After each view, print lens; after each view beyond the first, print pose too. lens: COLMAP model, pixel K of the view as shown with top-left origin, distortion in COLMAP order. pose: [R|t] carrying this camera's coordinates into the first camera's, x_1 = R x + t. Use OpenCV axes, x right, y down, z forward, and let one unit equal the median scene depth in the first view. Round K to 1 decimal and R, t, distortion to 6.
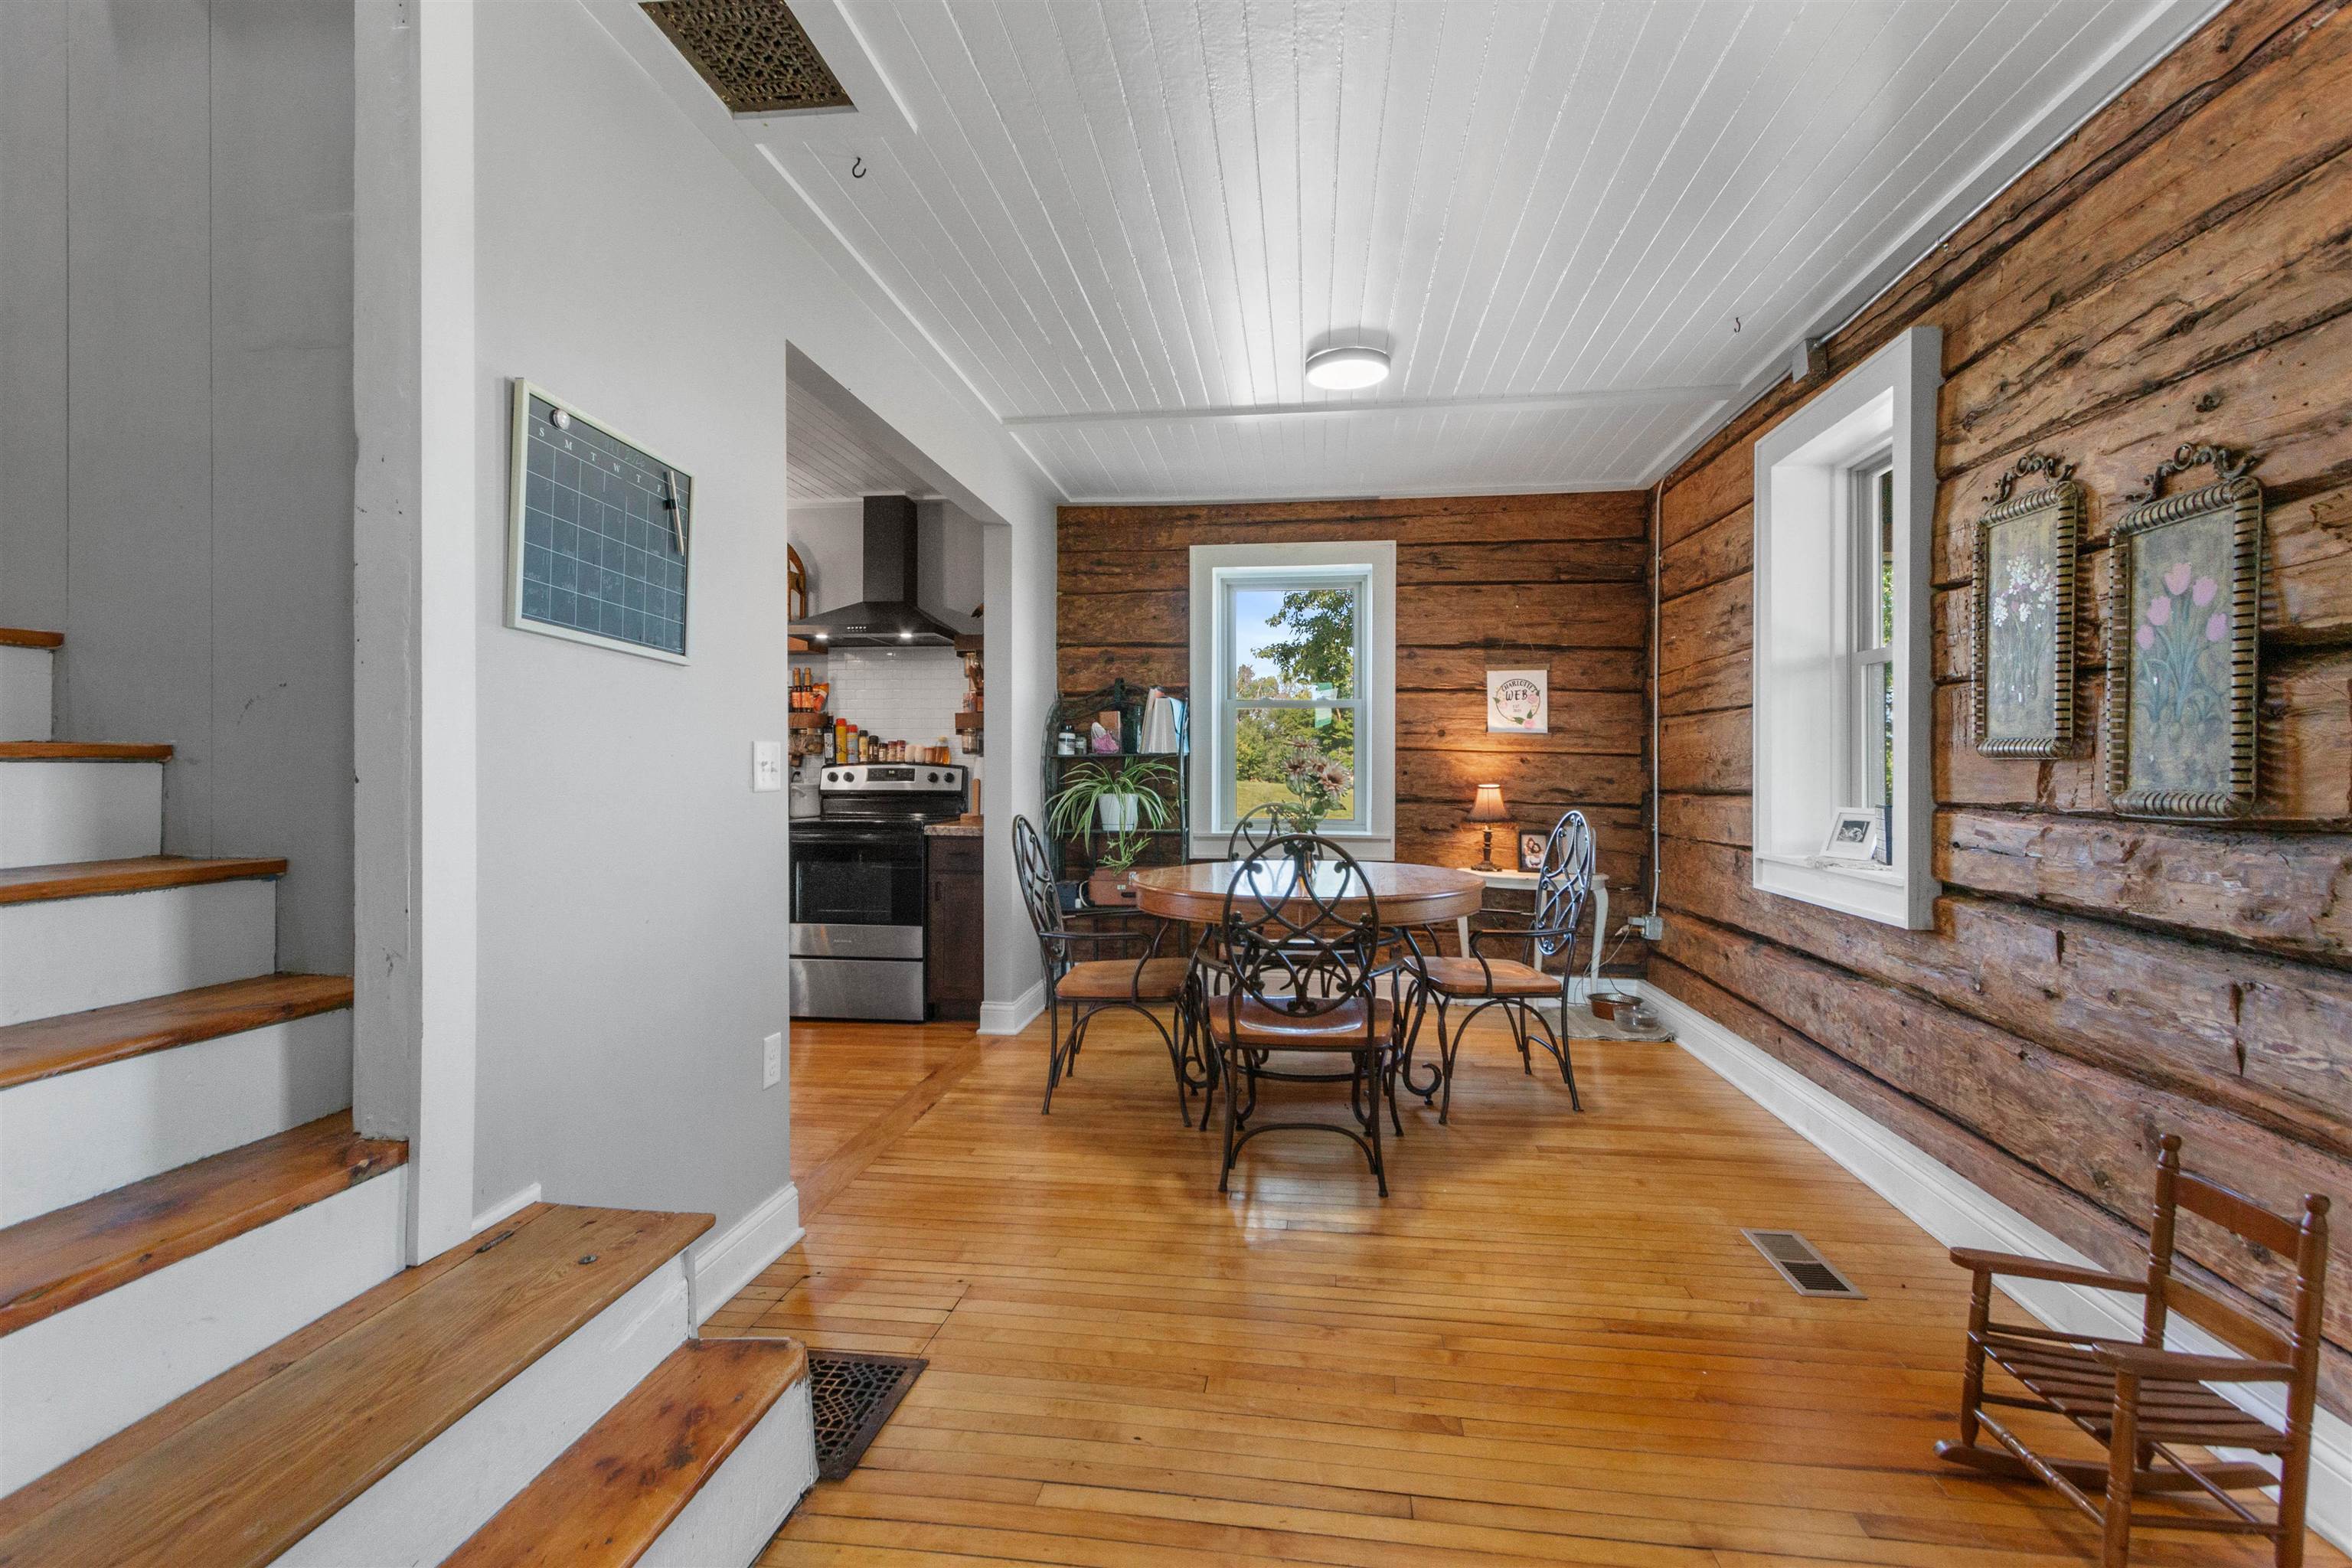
lens RADIAL K [[1126.7, 0, 1162.7], [0, 1126.7, 755.7], [0, 0, 1]] dist [0.001887, -0.001126]
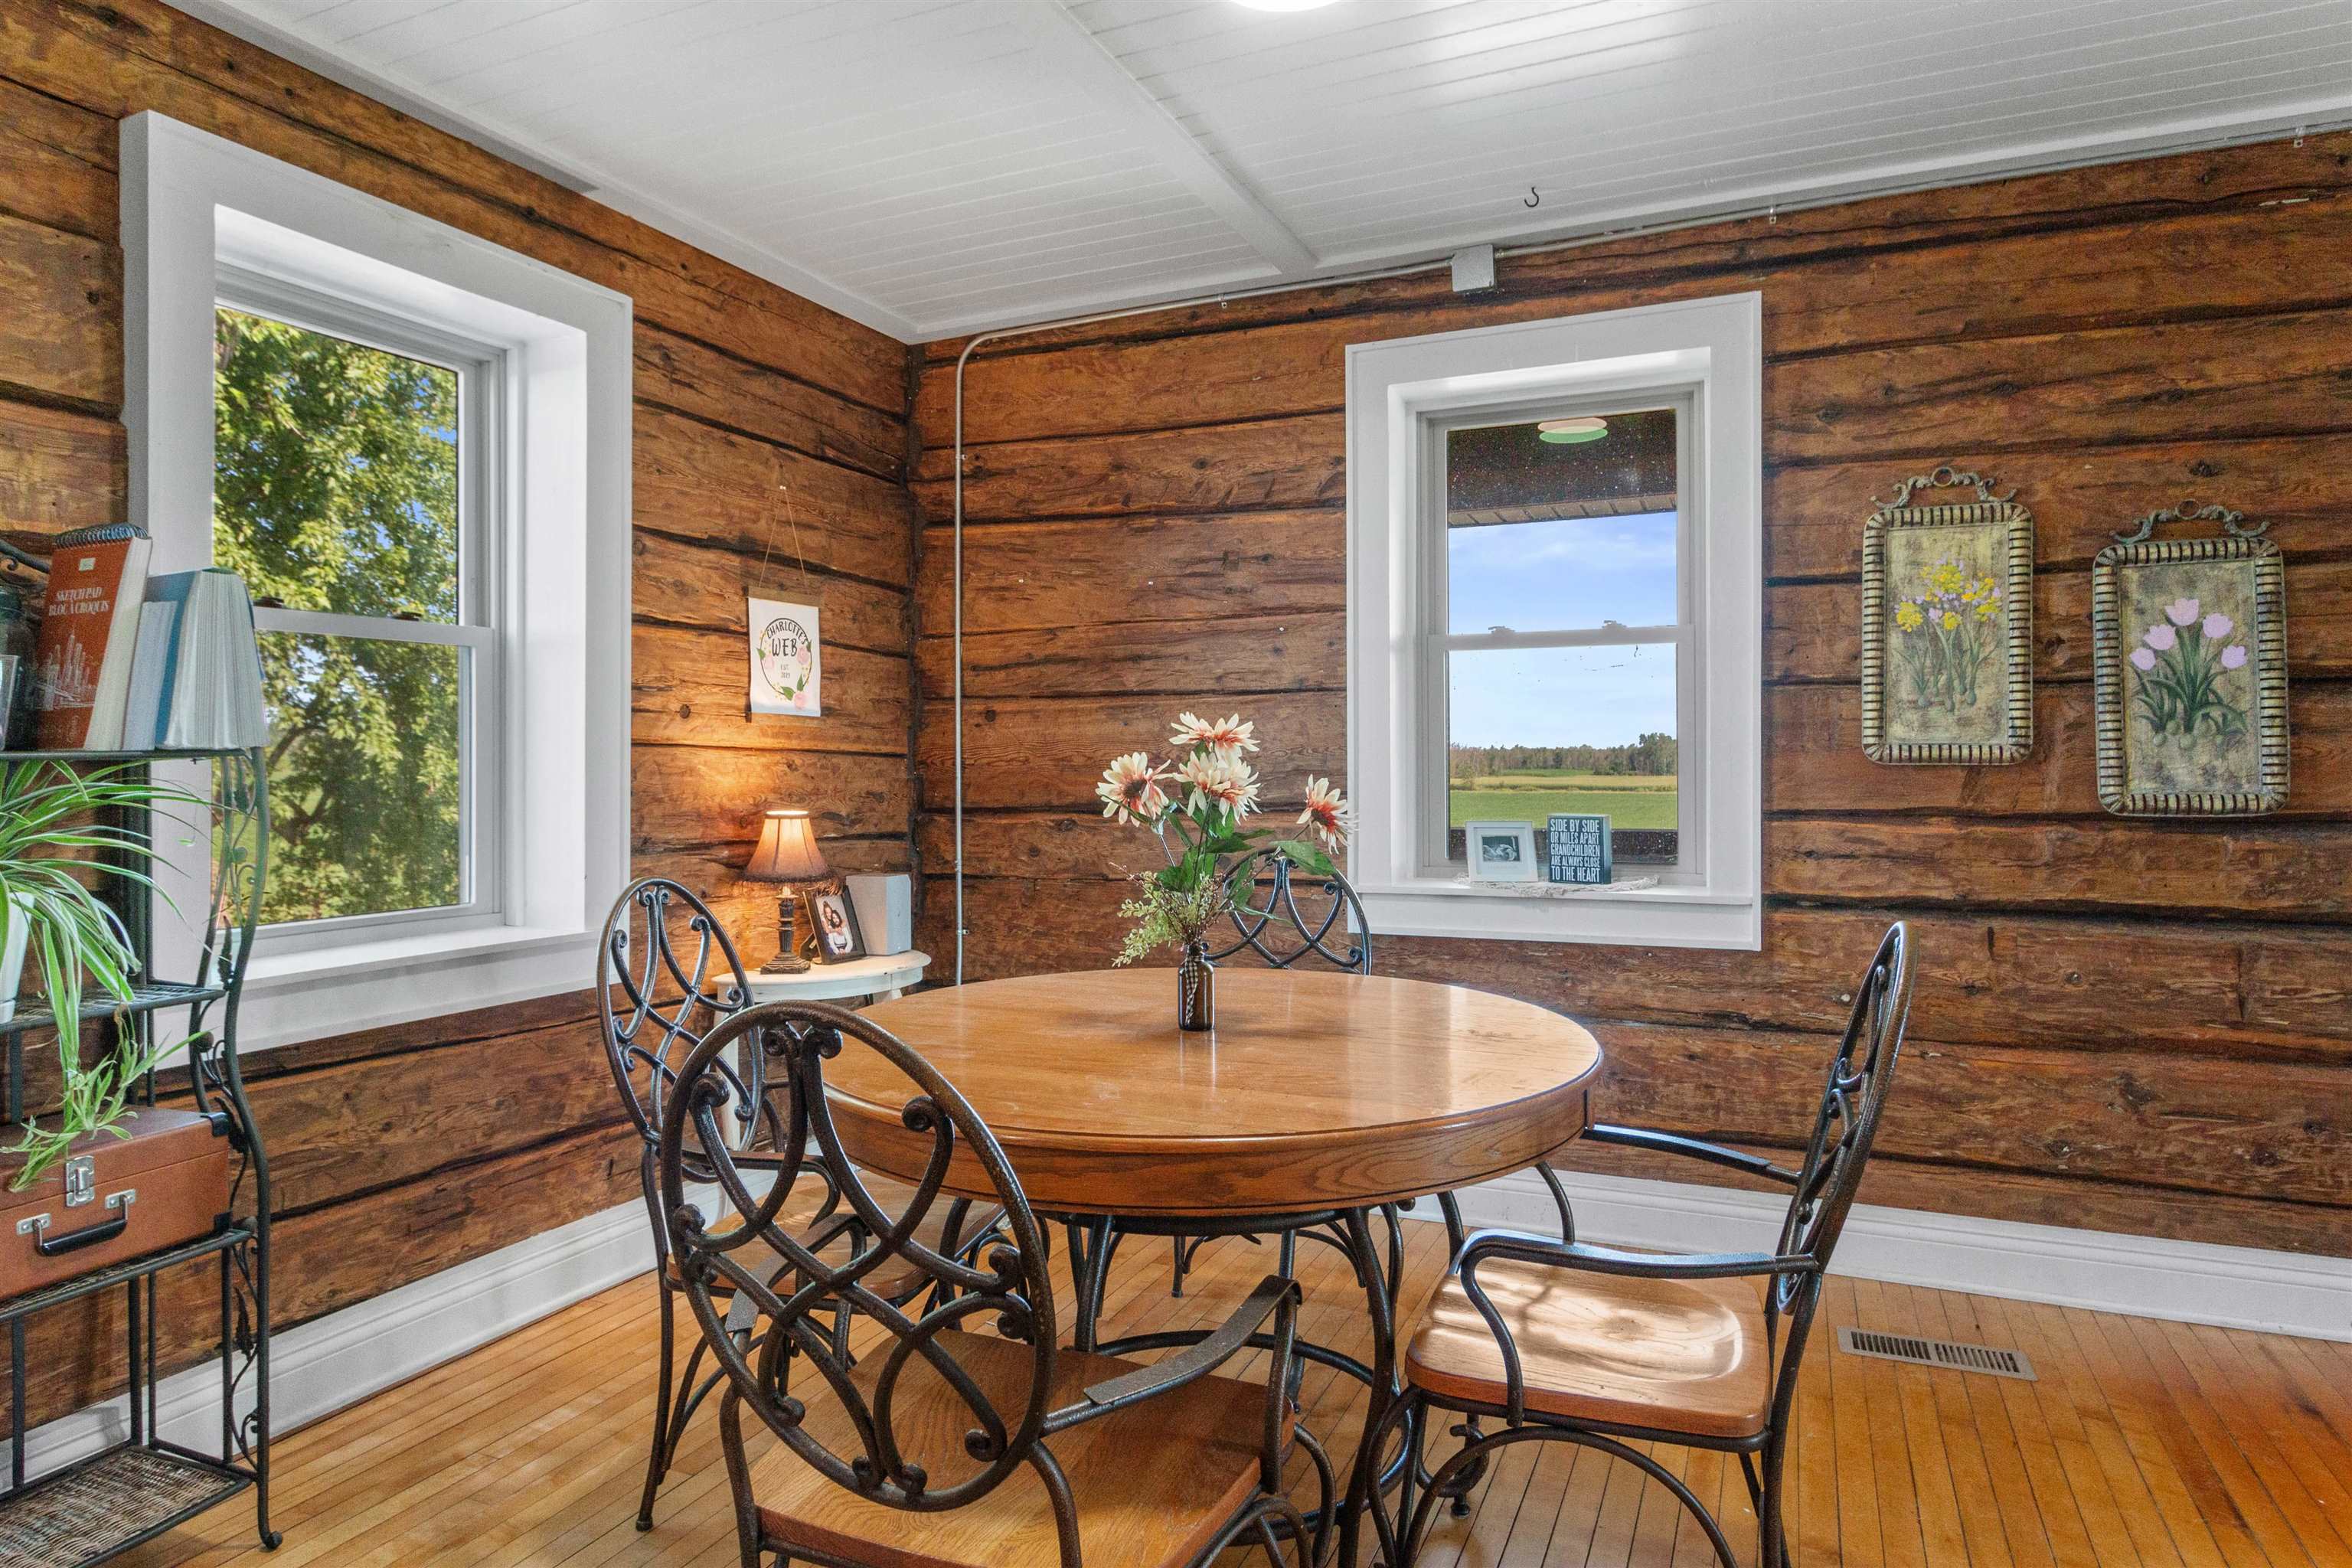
lens RADIAL K [[1411.7, 0, 1217.2], [0, 1411.7, 758.0], [0, 0, 1]] dist [0.007070, -0.002087]
pose [[0.255212, -0.002750, 0.966881, -0.307373], [-0.003222, 0.999988, 0.003695, -0.002670], [-0.966880, -0.004058, 0.255200, 0.624505]]
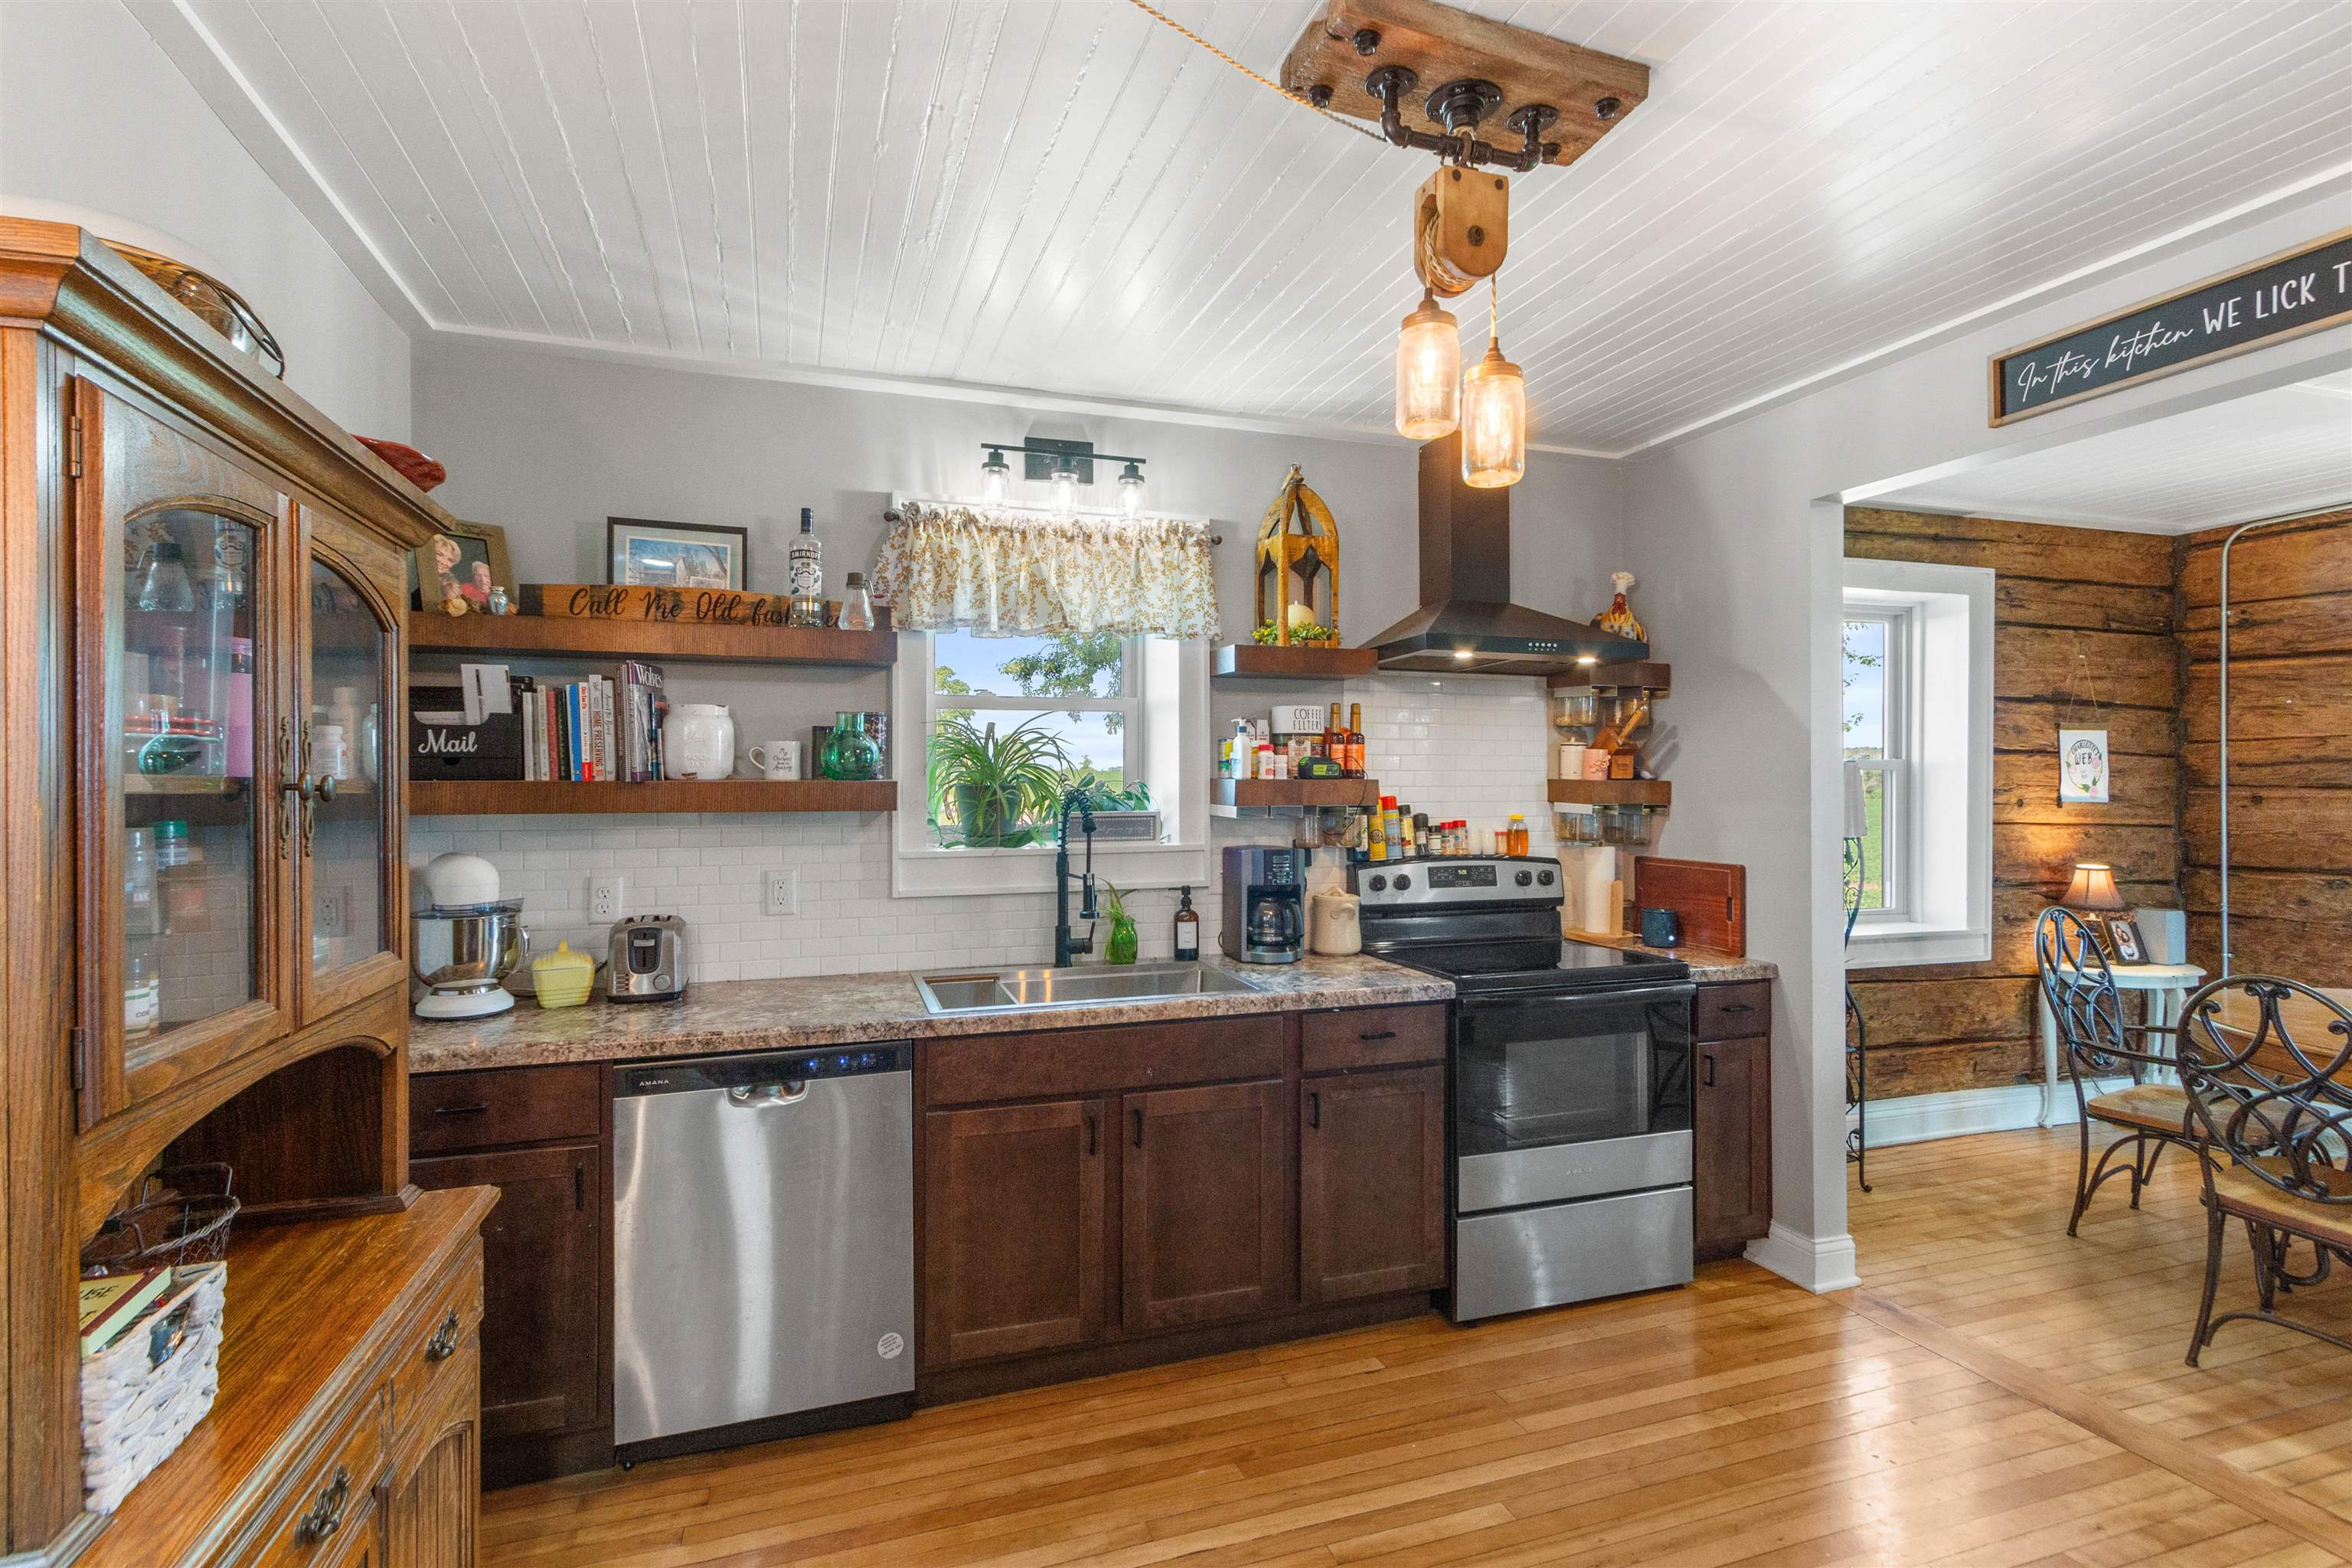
lens RADIAL K [[1126.7, 0, 1174.8], [0, 1126.7, 778.3], [0, 0, 1]] dist [0.001887, -0.001126]
pose [[0.901136, -0.001994, 0.433533, -0.697069], [-0.000109, 0.999988, 0.004825, -0.043385], [-0.433537, -0.004395, 0.901125, 0.529672]]
